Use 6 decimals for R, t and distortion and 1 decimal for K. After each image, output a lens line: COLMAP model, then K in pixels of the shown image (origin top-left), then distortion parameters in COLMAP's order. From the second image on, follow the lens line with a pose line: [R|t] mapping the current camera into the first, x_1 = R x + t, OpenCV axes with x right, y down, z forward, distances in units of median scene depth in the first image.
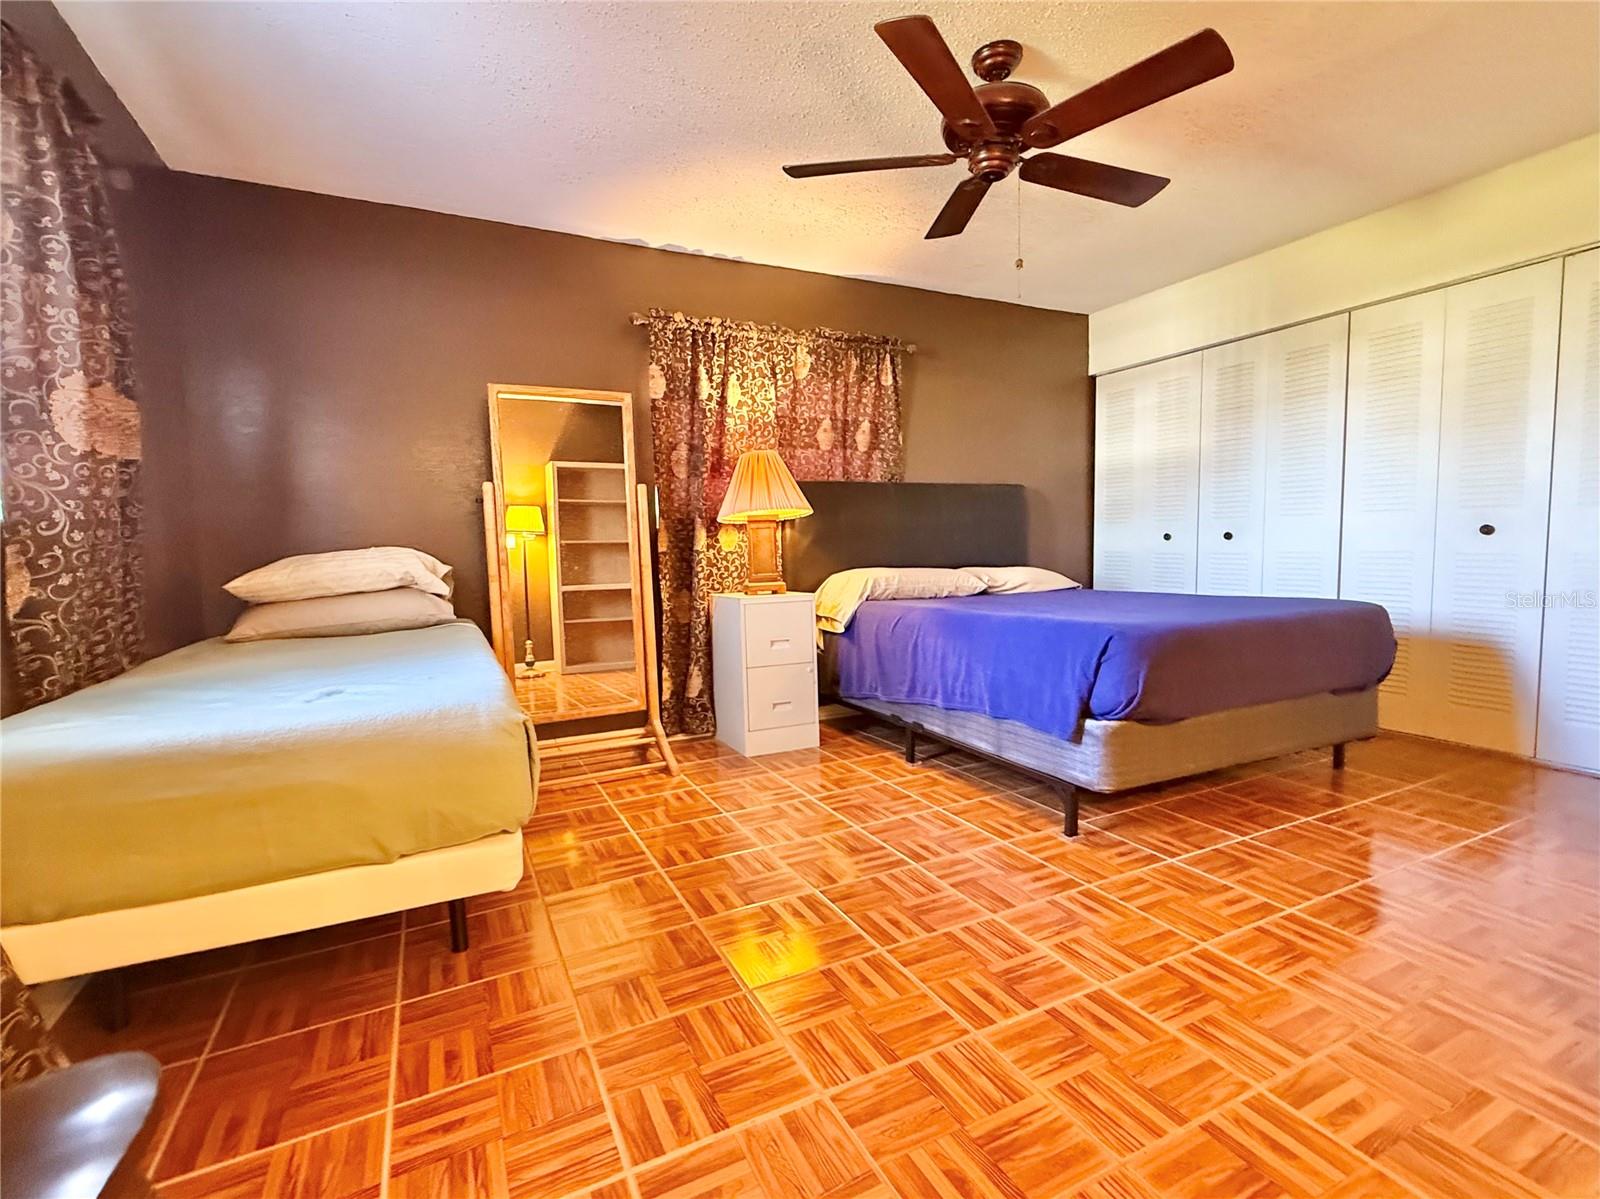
lens RADIAL K [[731.8, 0, 795.3], [0, 731.8, 601.2], [0, 0, 1]] dist [-0.000457, -0.000368]
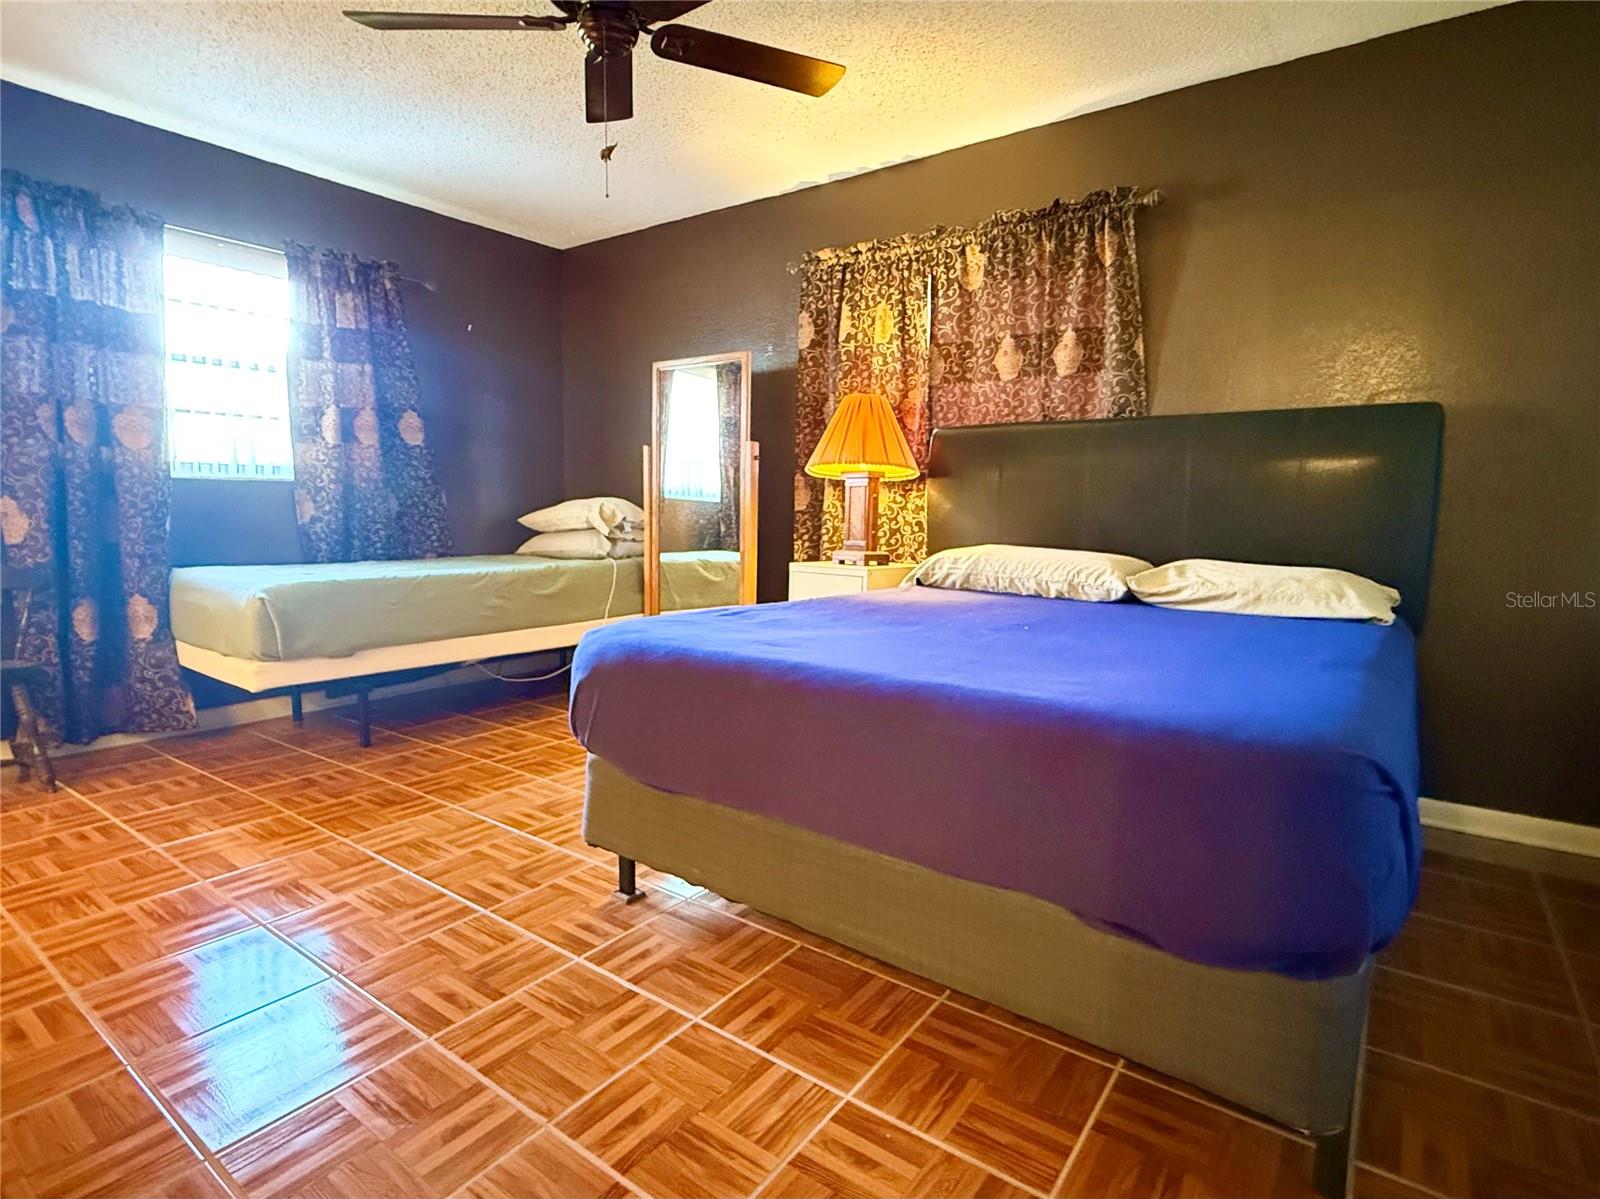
lens RADIAL K [[835.0, 0, 797.9], [0, 835.0, 598.8], [0, 0, 1]] dist [-0.000782, 0.000075]
pose [[0.466845, 0.128756, -0.874916, 0.786490], [-0.093928, 0.990967, 0.095715, -0.056818], [0.879337, 0.037495, 0.474722, 0.483310]]
